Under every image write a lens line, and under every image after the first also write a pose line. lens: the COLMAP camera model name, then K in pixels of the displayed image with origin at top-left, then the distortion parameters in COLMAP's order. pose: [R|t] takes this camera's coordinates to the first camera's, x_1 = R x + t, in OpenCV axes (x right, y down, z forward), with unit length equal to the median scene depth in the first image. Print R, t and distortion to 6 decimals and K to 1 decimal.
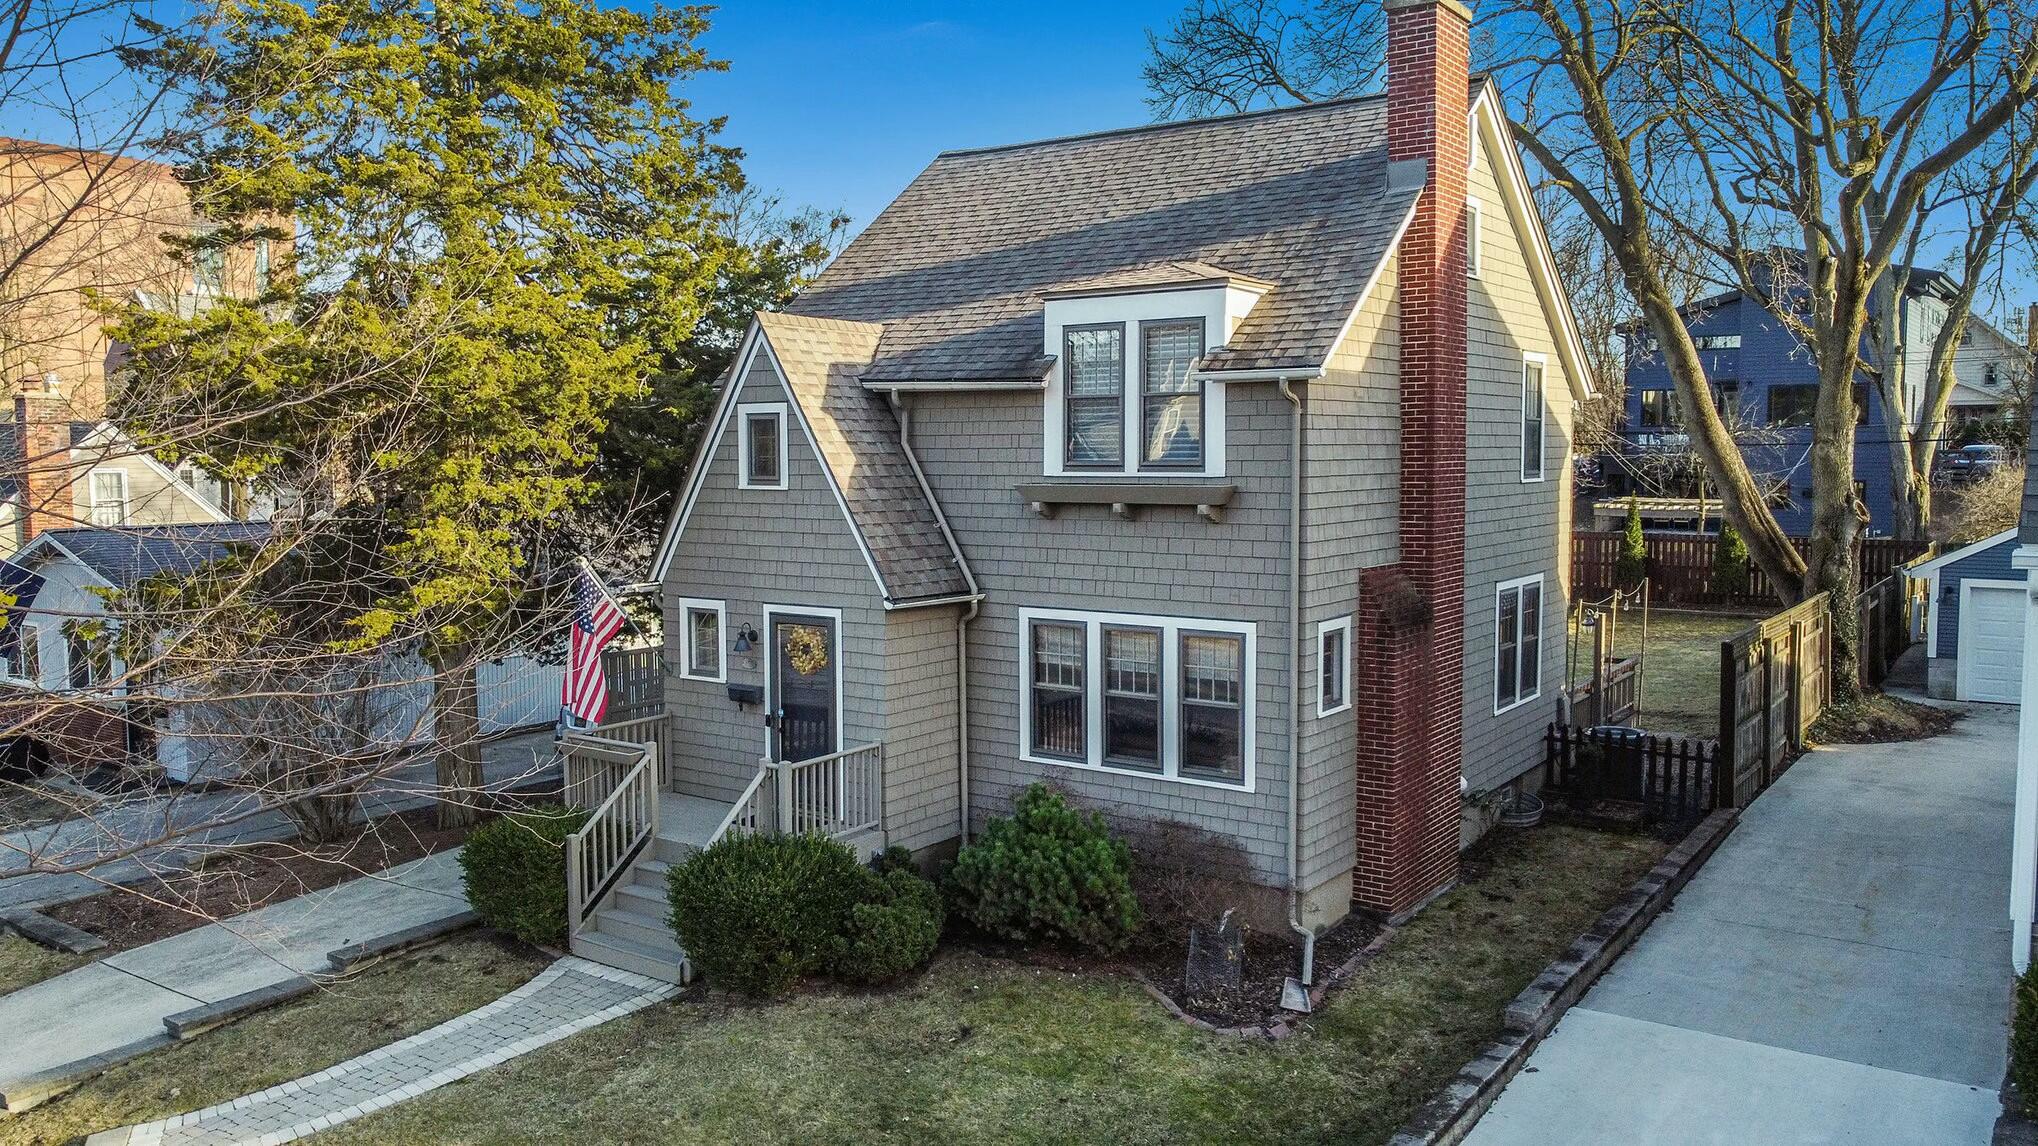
lens RADIAL K [[1532.3, 0, 1005.6], [0, 1532.3, 571.0], [0, 0, 1]] dist [0.002602, 0.000026]
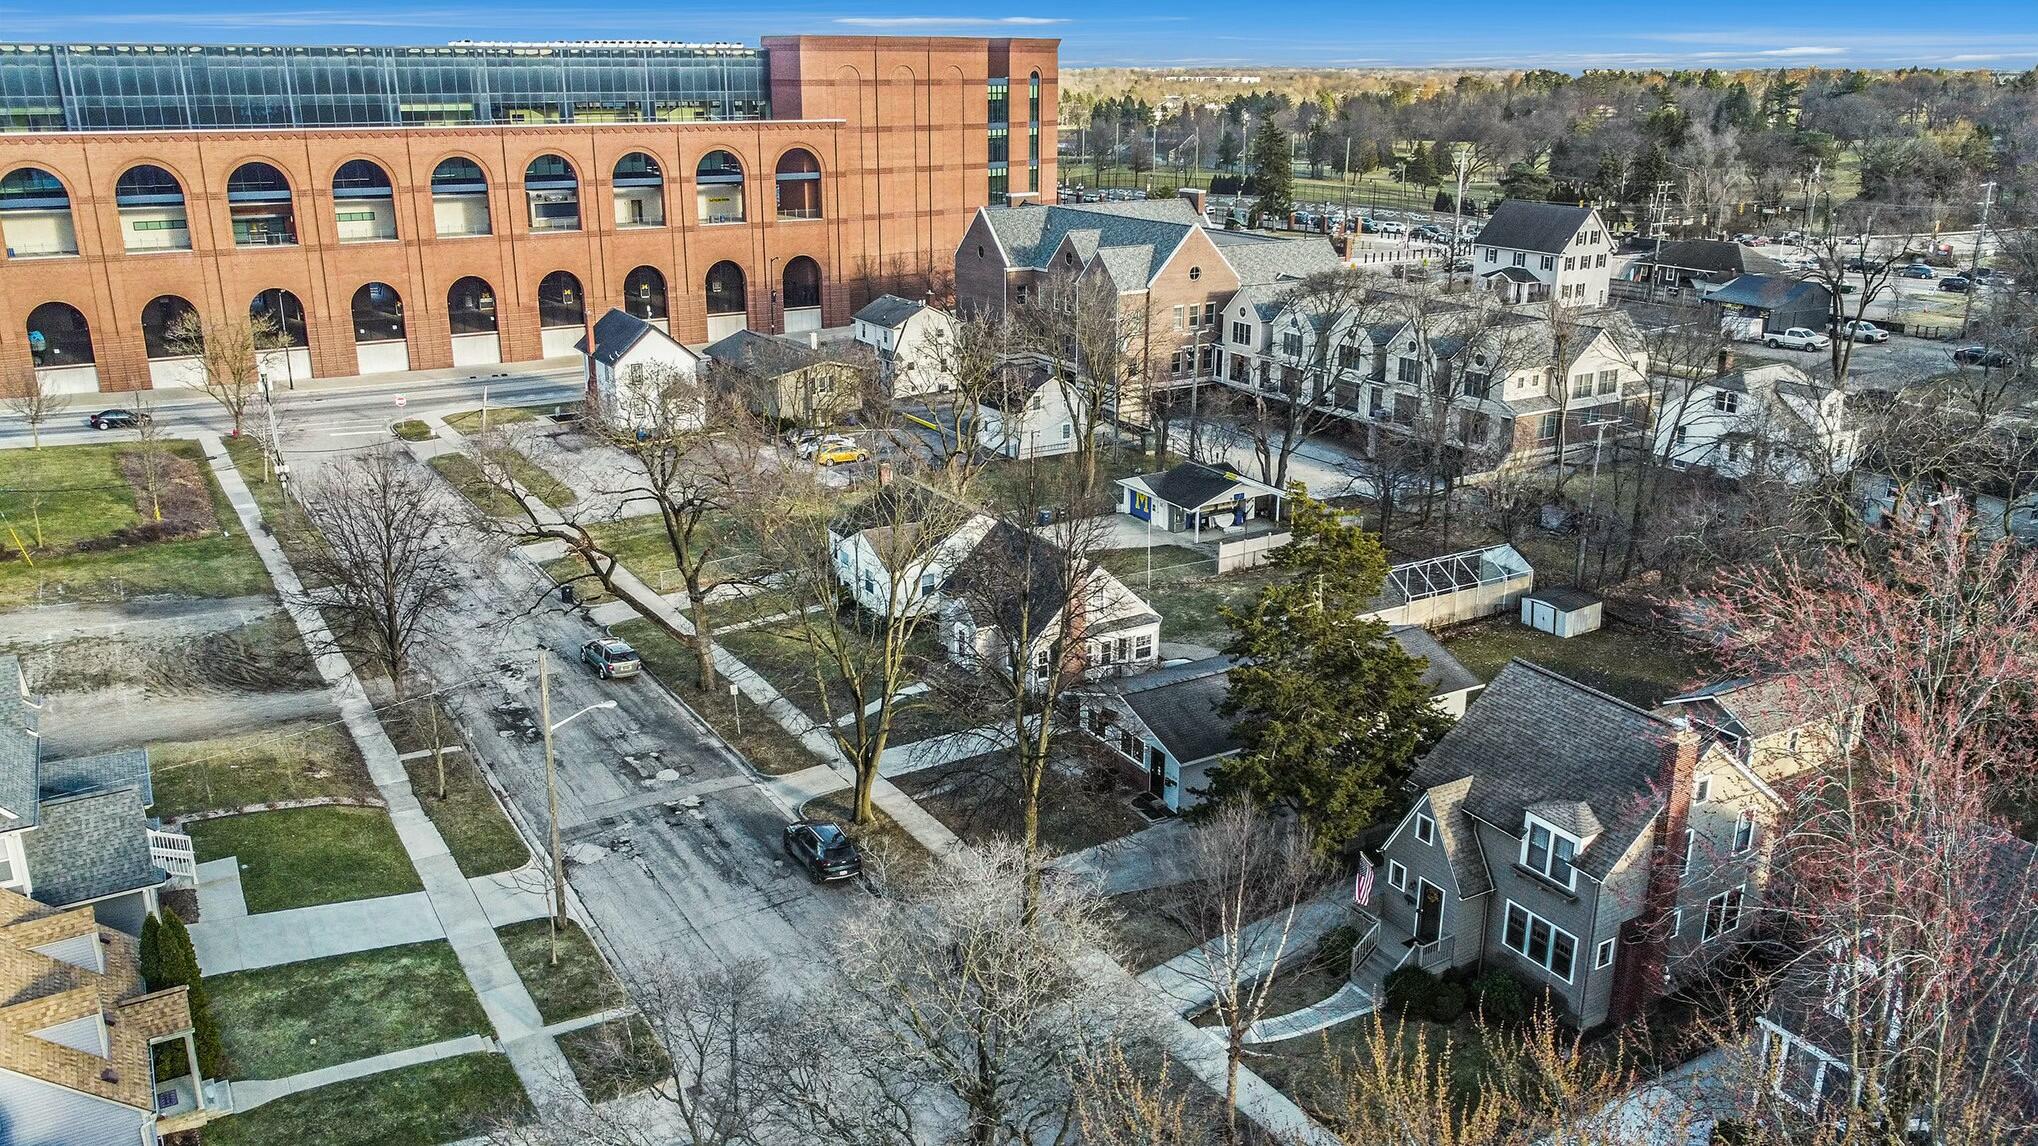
lens RADIAL K [[1533.4, 0, 1014.7], [0, 1533.4, 567.7], [0, 0, 1]] dist [-0.001578, -0.002843]
pose [[0.918306, 0.129442, -0.374112, 0.169819], [-0.038818, 0.969920, 0.240307, -1.345807], [0.393965, -0.206153, 0.895708, -2.012270]]
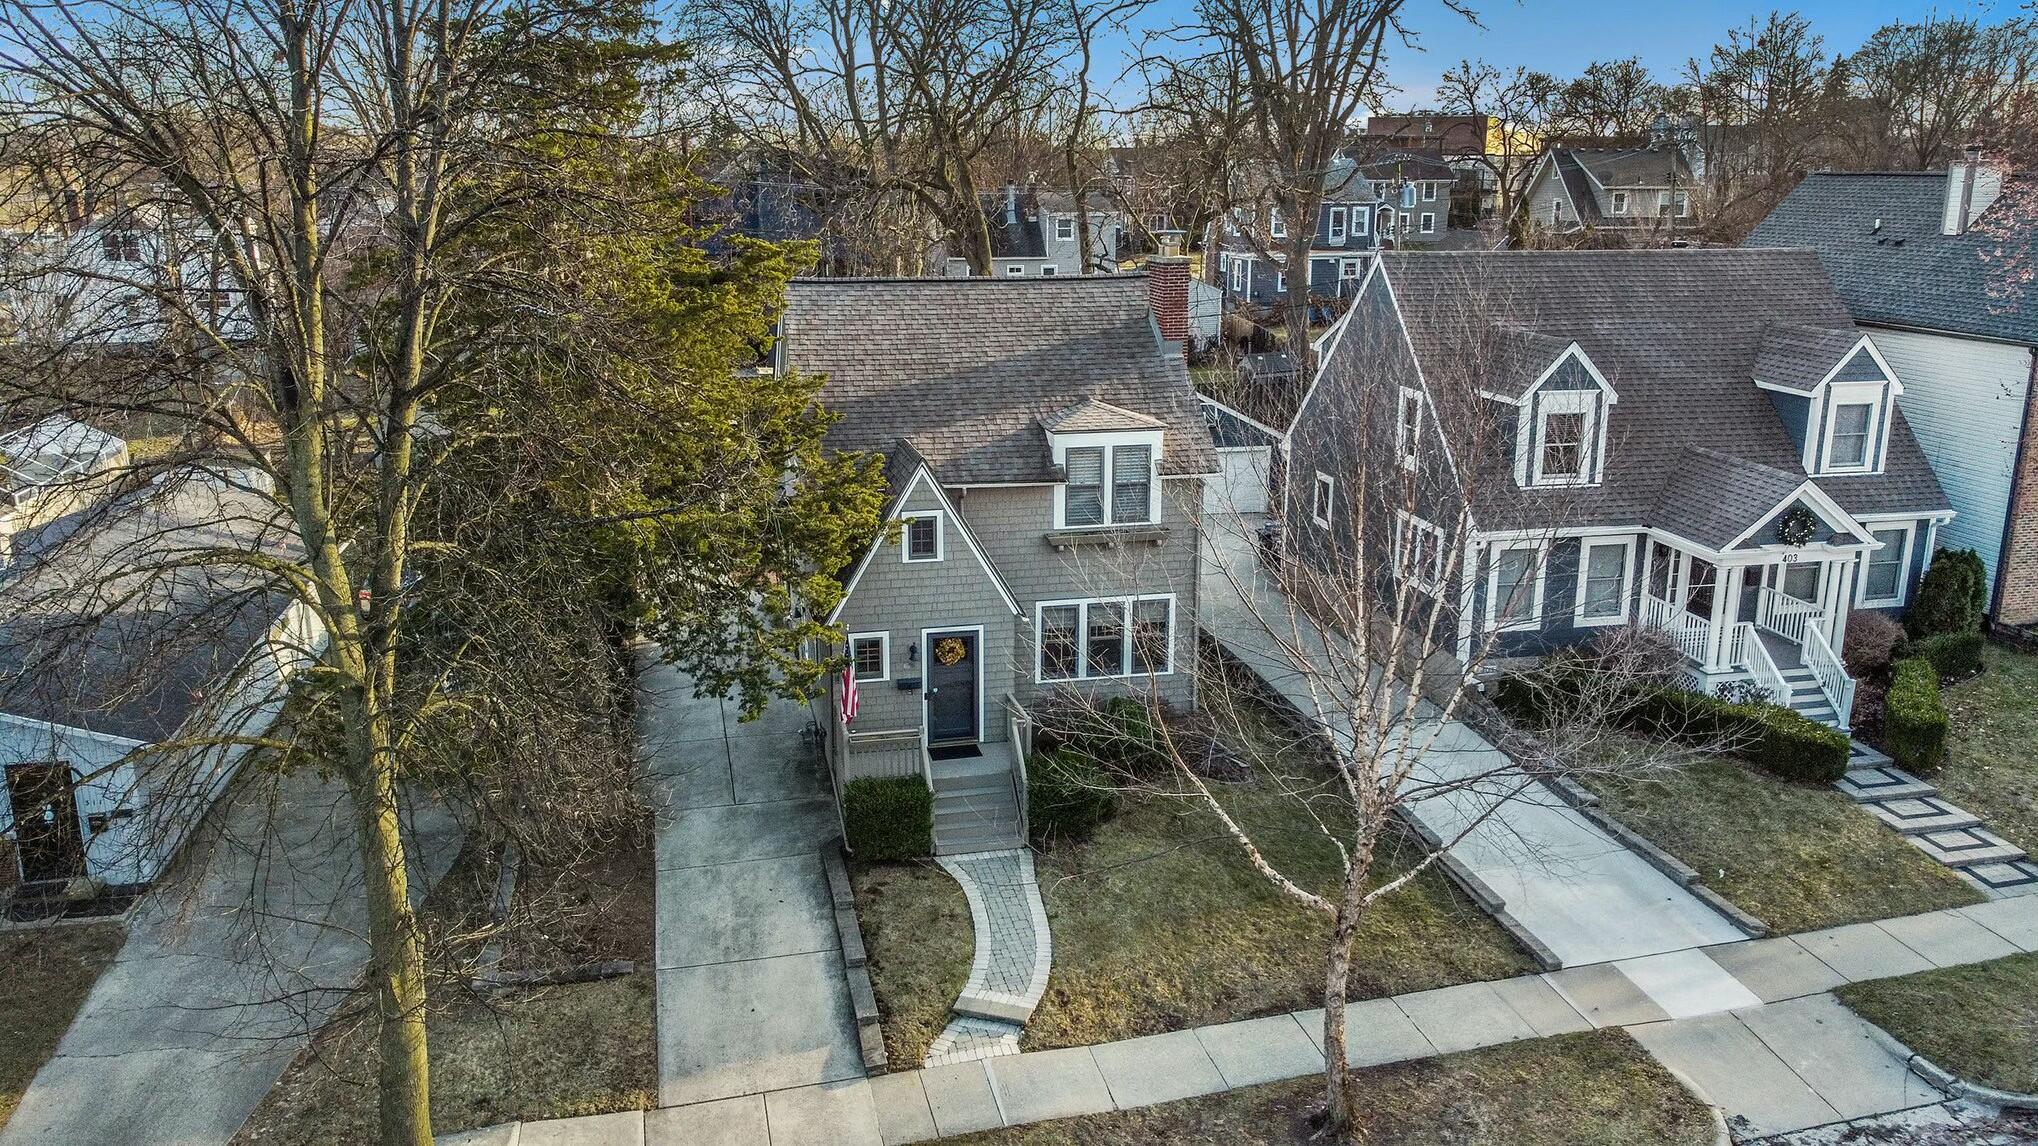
lens RADIAL K [[1532.3, 0, 1005.6], [0, 1532.3, 571.0], [0, 0, 1]] dist [0.002602, 0.000026]
pose [[0.670057, -0.183843, 0.719184, -1.367623], [0.057295, 0.978764, 0.196818, -0.386066], [-0.740095, -0.090674, 0.666361, -0.171574]]
